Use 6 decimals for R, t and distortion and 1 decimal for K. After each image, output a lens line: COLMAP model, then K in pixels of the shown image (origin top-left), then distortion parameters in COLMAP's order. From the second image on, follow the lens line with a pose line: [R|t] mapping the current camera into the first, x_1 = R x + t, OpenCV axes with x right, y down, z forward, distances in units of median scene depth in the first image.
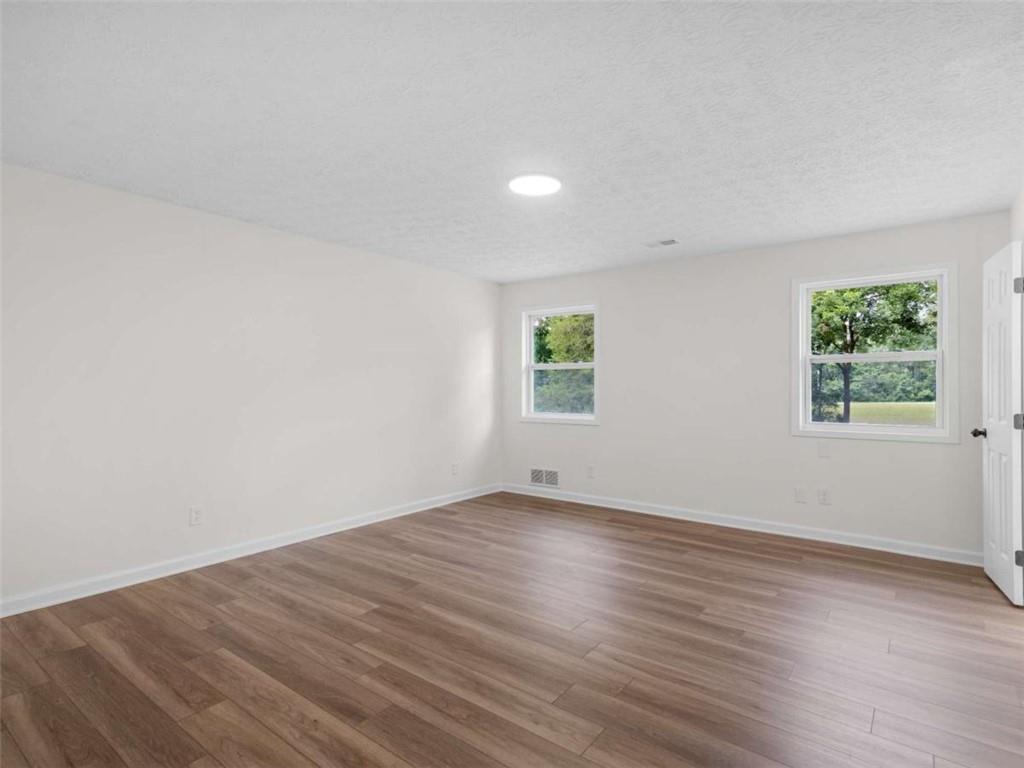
lens RADIAL K [[518.2, 0, 512.0], [0, 518.2, 384.0], [0, 0, 1]] dist [0.019022, -0.001226]
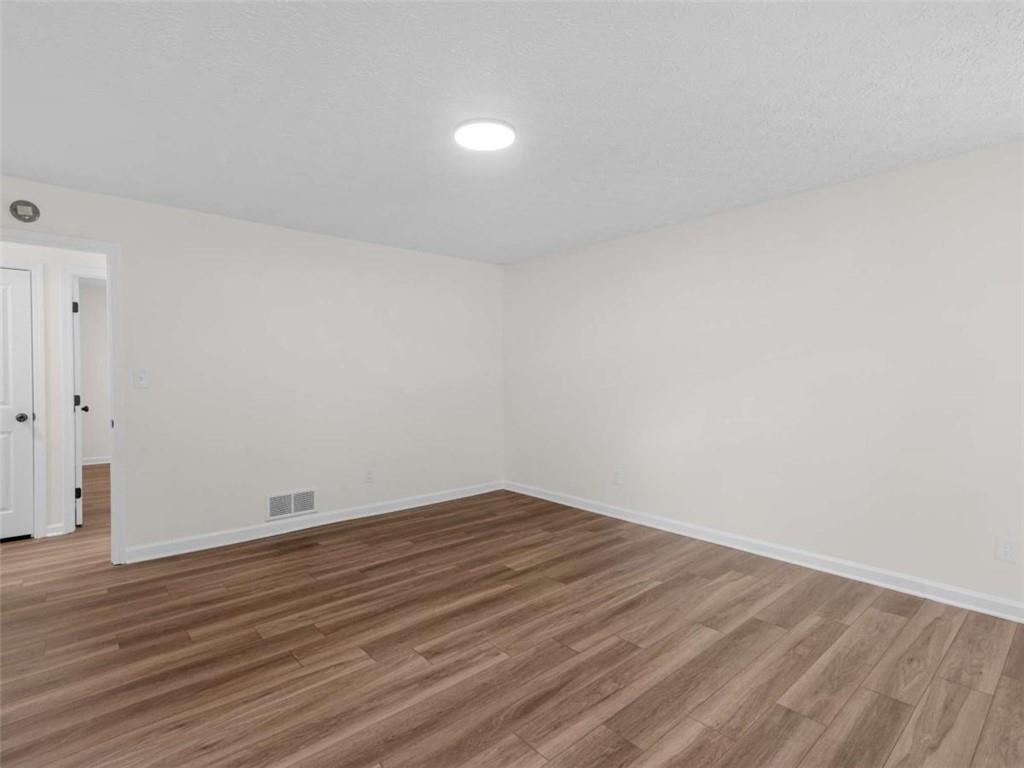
lens RADIAL K [[534.0, 0, 512.0], [0, 534.0, 384.0], [0, 0, 1]] dist [0.016586, -0.000850]
pose [[-0.194301, 0.017578, -0.980784, 0.696726], [0.001015, 0.999842, 0.017719, -0.000858], [0.980941, 0.002447, -0.194288, 0.953986]]
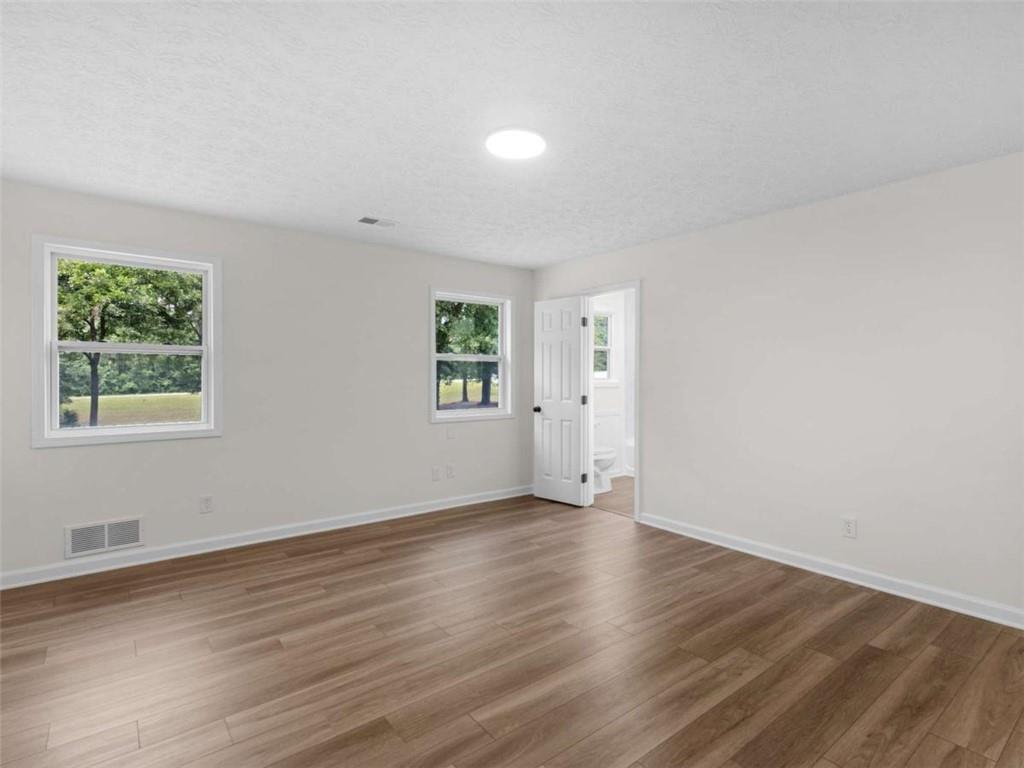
lens RADIAL K [[534.0, 0, 512.0], [0, 534.0, 384.0], [0, 0, 1]] dist [0.016586, -0.000850]
pose [[0.248686, -0.010152, 0.968531, -0.634829], [-0.004158, 0.999925, 0.011549, -0.001963], [-0.968575, -0.006899, 0.248625, 0.620960]]
